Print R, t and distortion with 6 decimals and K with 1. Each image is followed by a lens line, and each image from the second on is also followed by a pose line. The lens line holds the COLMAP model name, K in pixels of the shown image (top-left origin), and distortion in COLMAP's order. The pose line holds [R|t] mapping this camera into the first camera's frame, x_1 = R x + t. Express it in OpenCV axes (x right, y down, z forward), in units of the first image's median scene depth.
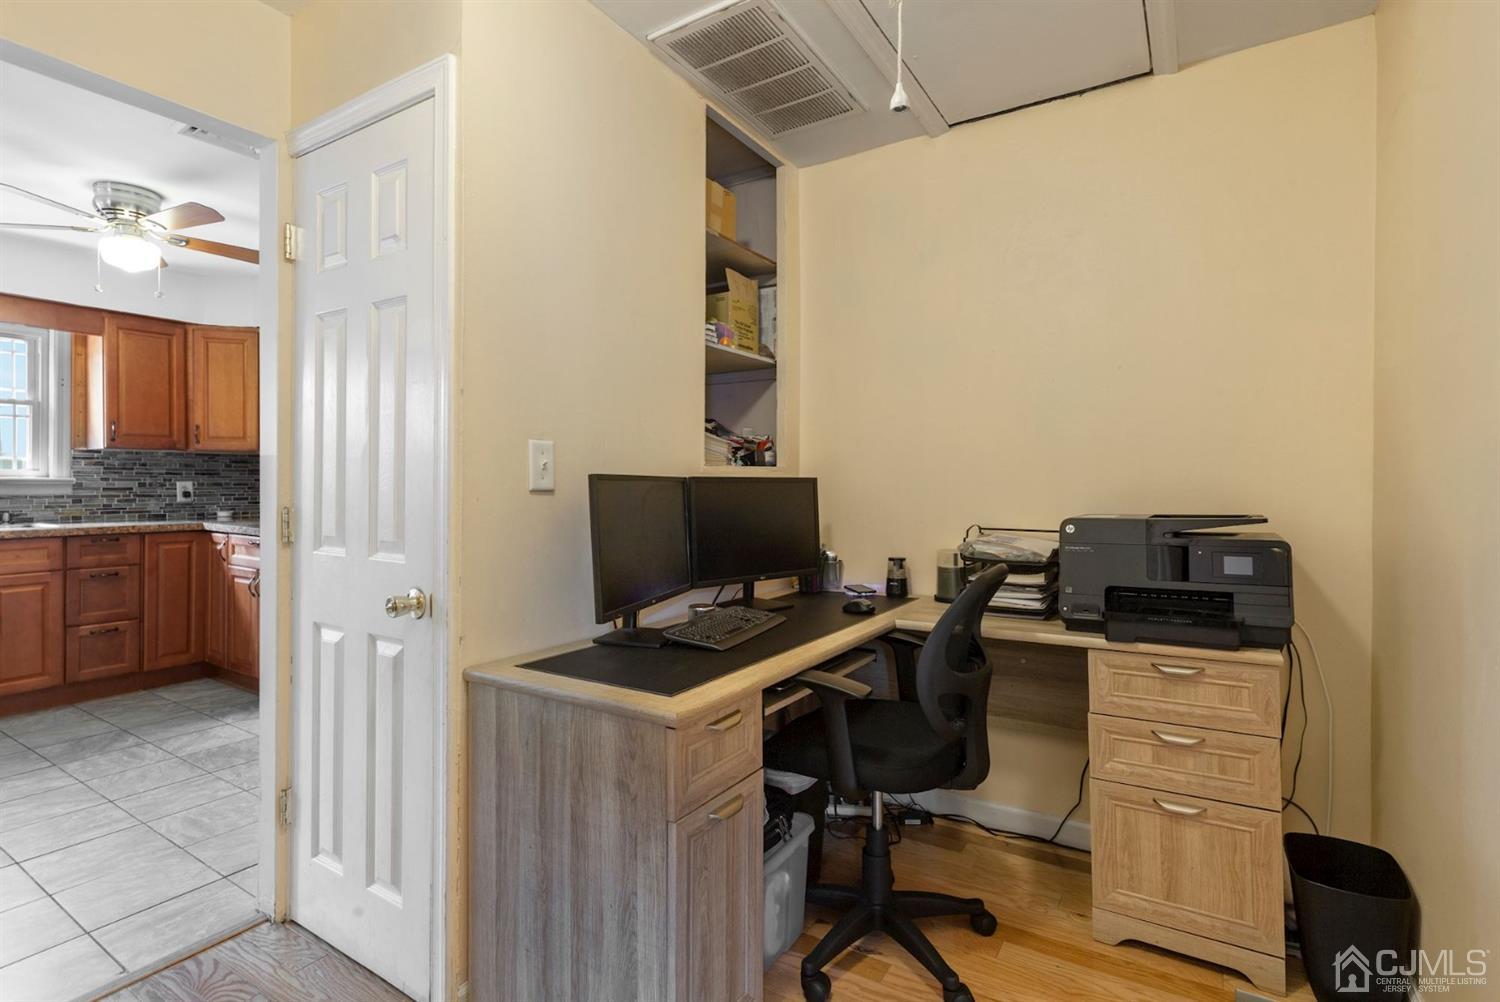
lens RADIAL K [[707.3, 0, 750.3], [0, 707.3, 488.0], [0, 0, 1]] dist [0.000288, 0.000204]
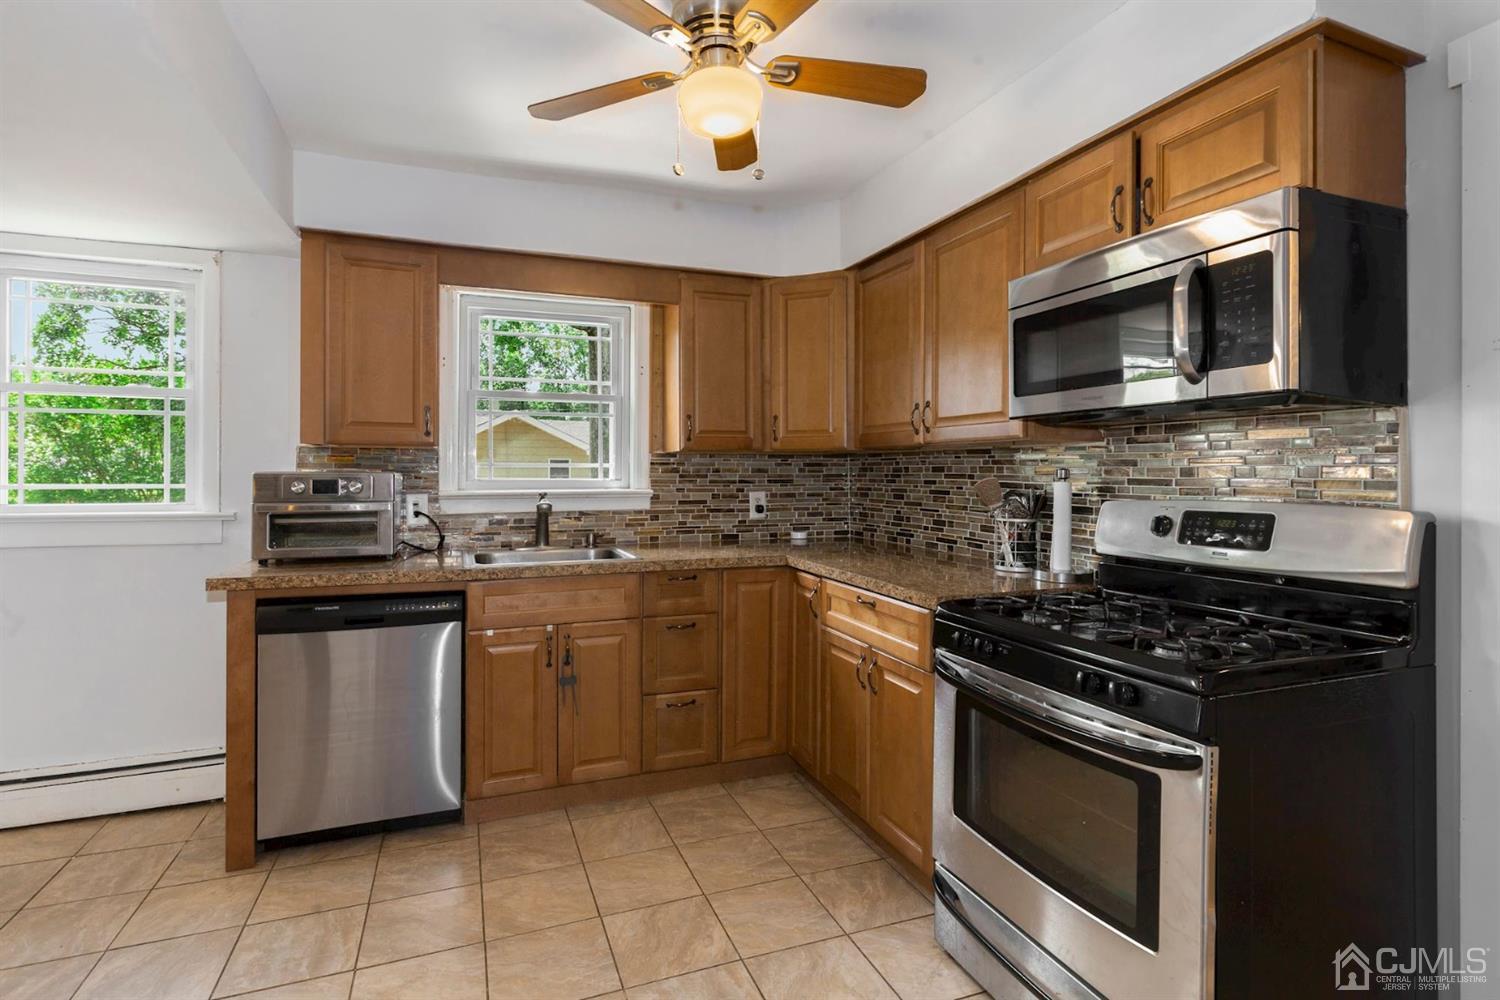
lens RADIAL K [[729.1, 0, 745.2], [0, 729.1, 473.2], [0, 0, 1]] dist [-0.000636, -0.000380]
pose [[0.800458, -0.005020, -0.599367, -0.385972], [-0.000797, 0.999955, -0.009440, -0.024844], [0.599388, 0.008034, 0.800418, 0.412613]]
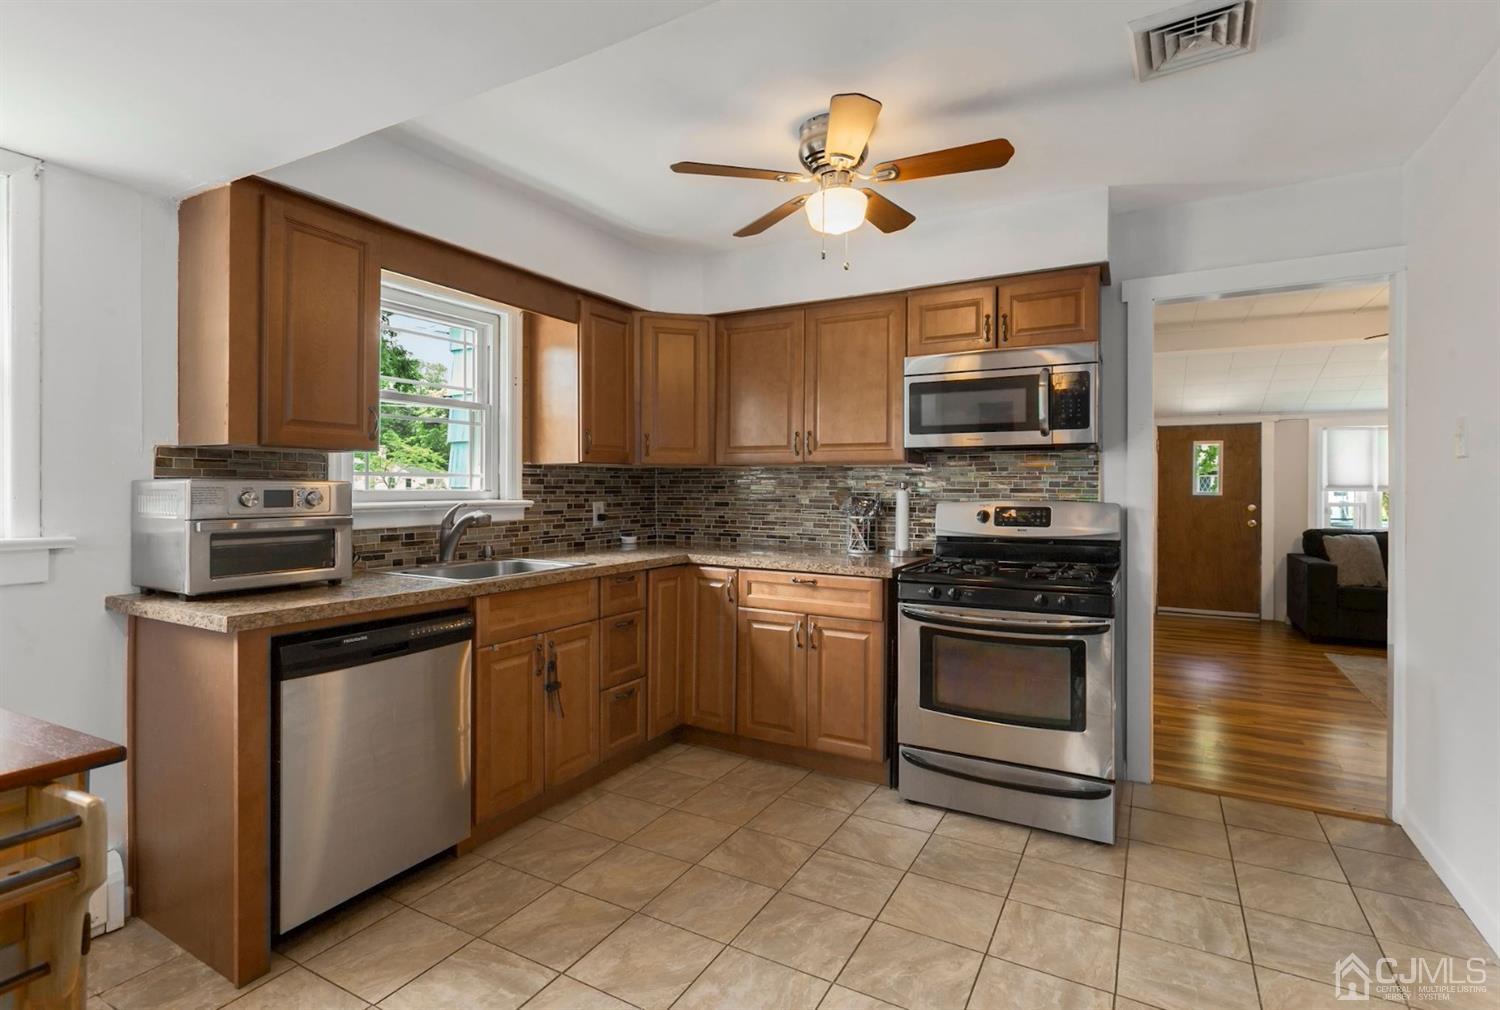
lens RADIAL K [[724.2, 0, 747.6], [0, 724.2, 487.2], [0, 0, 1]] dist [0.004054, 0.000497]
pose [[0.998921, -0.003223, 0.046334, -0.759940], [0.003607, 0.999960, -0.008207, -0.021352], [-0.046306, 0.008365, 0.998892, 0.167057]]
